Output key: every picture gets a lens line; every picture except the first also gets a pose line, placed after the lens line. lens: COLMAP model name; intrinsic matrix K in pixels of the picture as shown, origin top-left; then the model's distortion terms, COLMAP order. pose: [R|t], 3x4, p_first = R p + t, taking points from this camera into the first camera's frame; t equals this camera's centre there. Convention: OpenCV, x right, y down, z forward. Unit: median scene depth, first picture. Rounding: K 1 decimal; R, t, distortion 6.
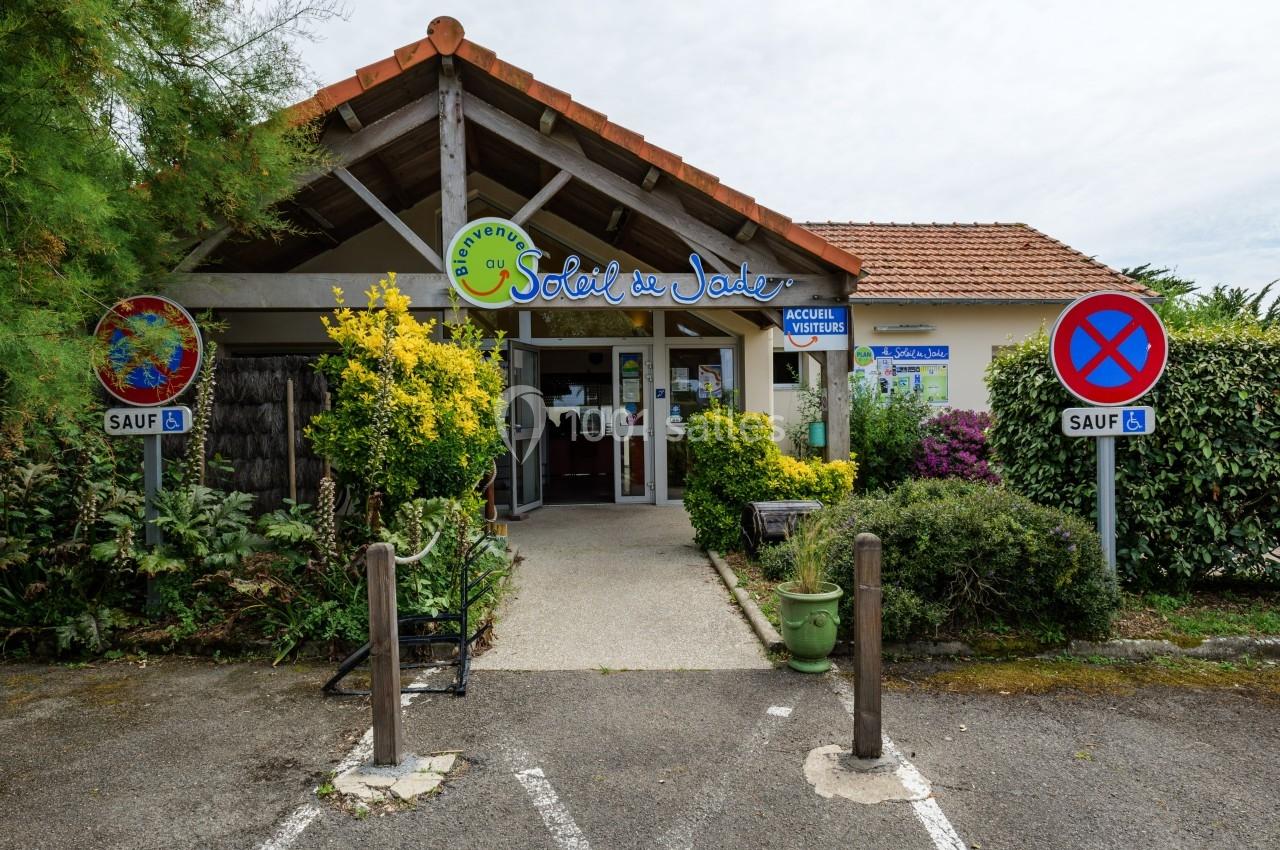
lens RADIAL K [[751.6, 0, 636.4], [0, 751.6, 428.7], [0, 0, 1]] dist [-0.019617, 0.001118]
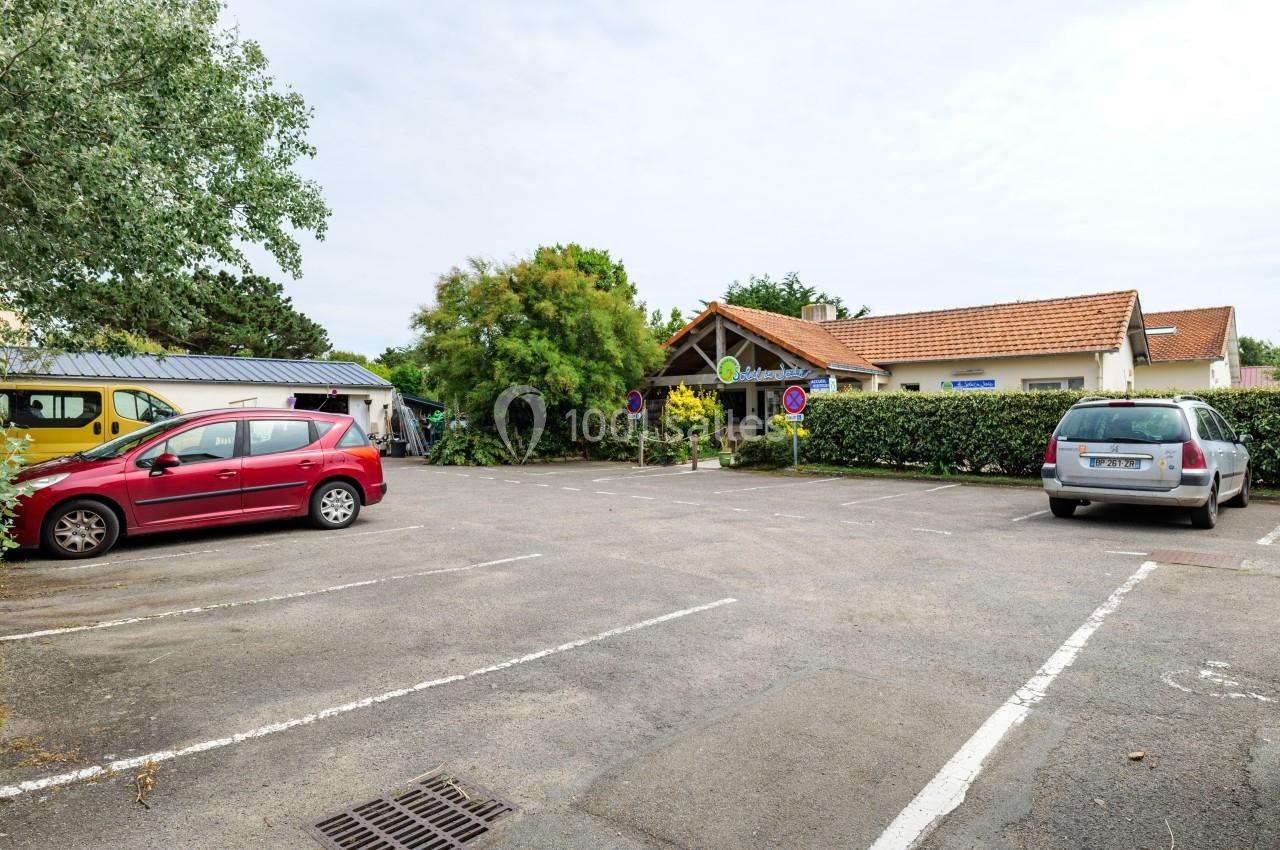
lens RADIAL K [[751.6, 0, 640.8], [0, 751.6, 423.7], [0, 0, 1]] dist [-0.019617, 0.001118]
pose [[0.687411, 0.011653, -0.726175, 1.953787], [-0.016278, 0.999867, 0.000637, 0.021644], [0.726086, 0.011383, 0.687509, -1.561803]]
